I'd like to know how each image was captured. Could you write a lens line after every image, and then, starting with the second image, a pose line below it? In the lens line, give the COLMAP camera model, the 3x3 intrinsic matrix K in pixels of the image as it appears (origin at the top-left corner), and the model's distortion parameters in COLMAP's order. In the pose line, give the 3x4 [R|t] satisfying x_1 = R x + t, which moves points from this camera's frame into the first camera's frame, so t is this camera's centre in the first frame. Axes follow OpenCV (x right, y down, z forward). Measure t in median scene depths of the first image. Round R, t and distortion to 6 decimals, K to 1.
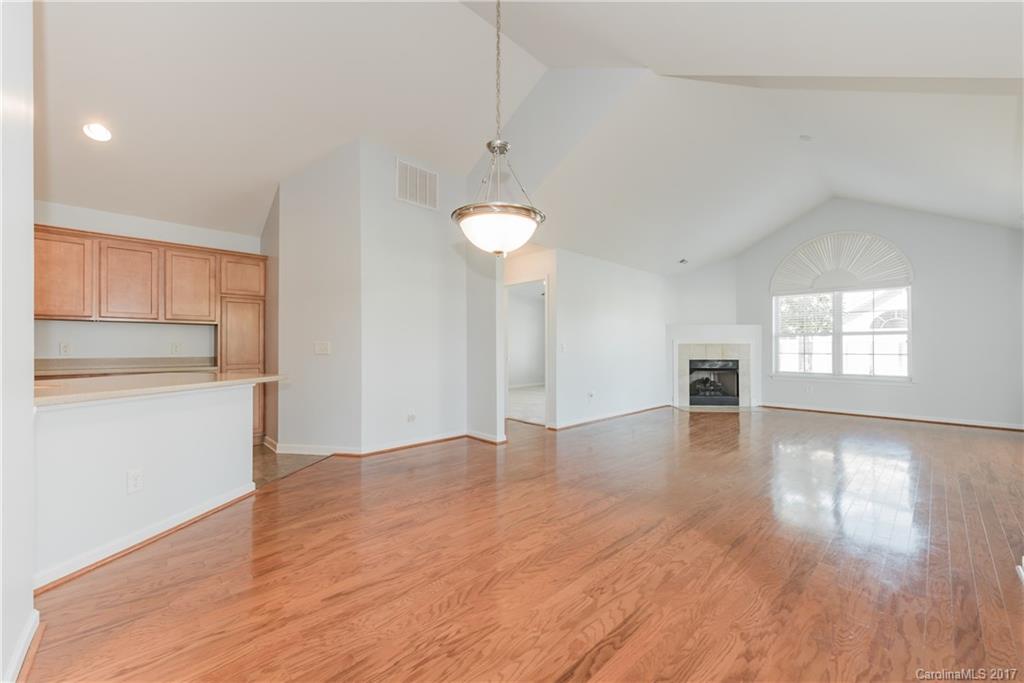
lens RADIAL K [[398.0, 0, 489.7], [0, 398.0, 347.2], [0, 0, 1]] dist [0.004161, -0.001020]
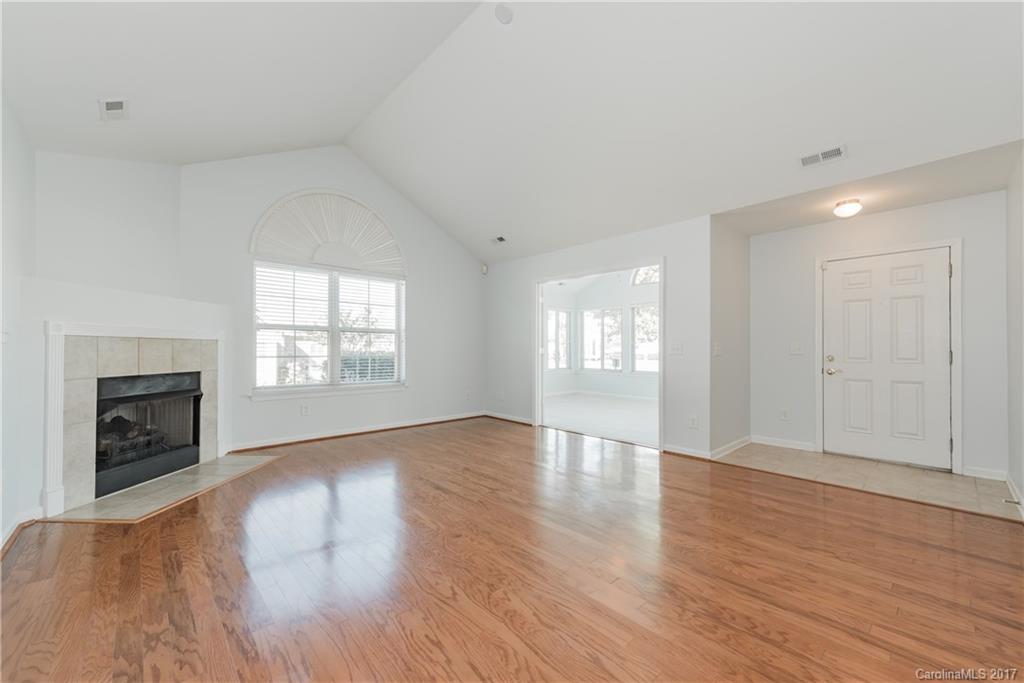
lens RADIAL K [[398.0, 0, 513.3], [0, 398.0, 345.6], [0, 0, 1]] dist [0.004161, -0.001020]
pose [[-0.054145, 0.012716, 0.998452, 0.101809], [-0.003190, 0.999912, -0.012908, 0.004392], [-0.998528, -0.003884, -0.054099, 0.632612]]
